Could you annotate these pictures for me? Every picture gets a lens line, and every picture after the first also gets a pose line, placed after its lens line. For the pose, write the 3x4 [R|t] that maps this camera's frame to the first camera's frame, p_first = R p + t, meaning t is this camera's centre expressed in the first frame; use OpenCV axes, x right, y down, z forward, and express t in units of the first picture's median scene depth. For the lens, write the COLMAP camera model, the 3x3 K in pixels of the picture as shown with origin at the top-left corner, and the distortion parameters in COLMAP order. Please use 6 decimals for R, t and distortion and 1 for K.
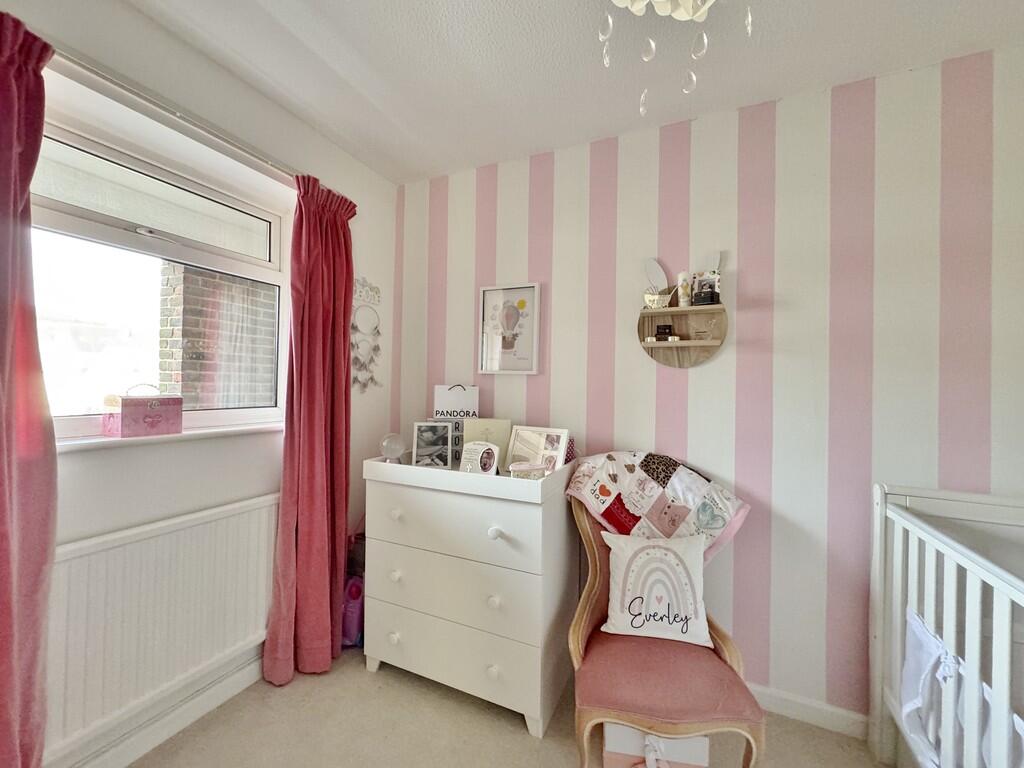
lens RADIAL K [[410.4, 0, 514.8], [0, 410.4, 385.0], [0, 0, 1]] dist [0.008263, -0.000770]
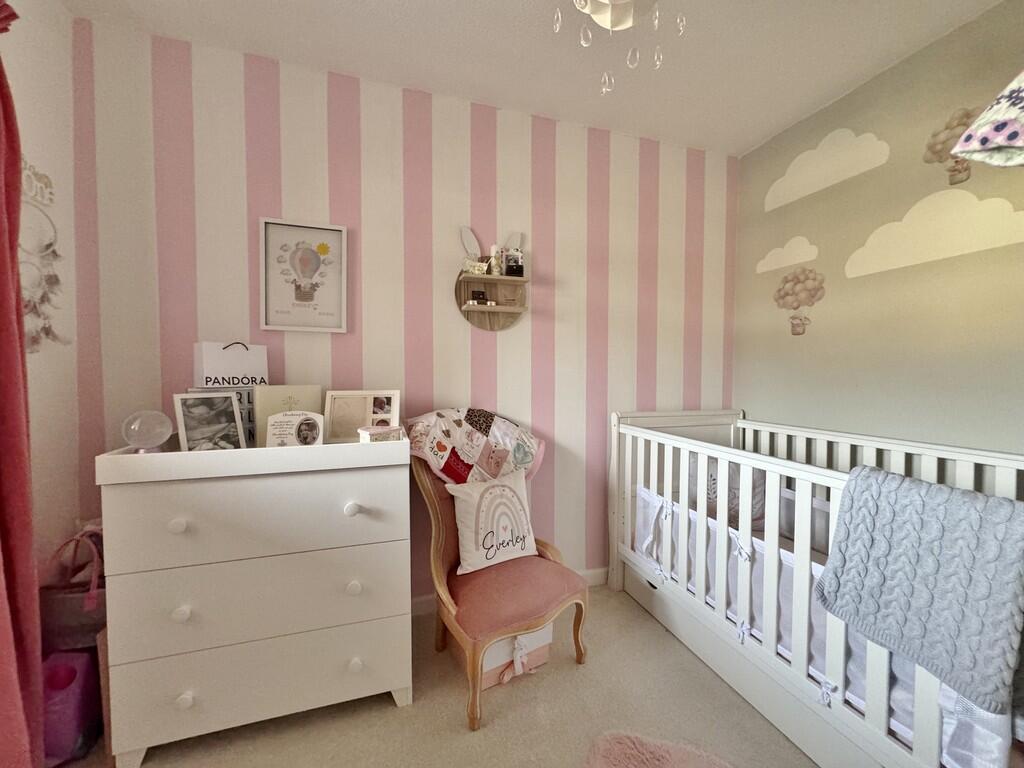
lens RADIAL K [[410.4, 0, 510.8], [0, 410.4, 383.7], [0, 0, 1]] dist [0.008263, -0.000770]
pose [[0.743198, -0.038347, 0.667972, -0.327061], [0.009724, 0.998870, 0.046525, 0.053938], [-0.669001, -0.028082, 0.742731, 0.125310]]
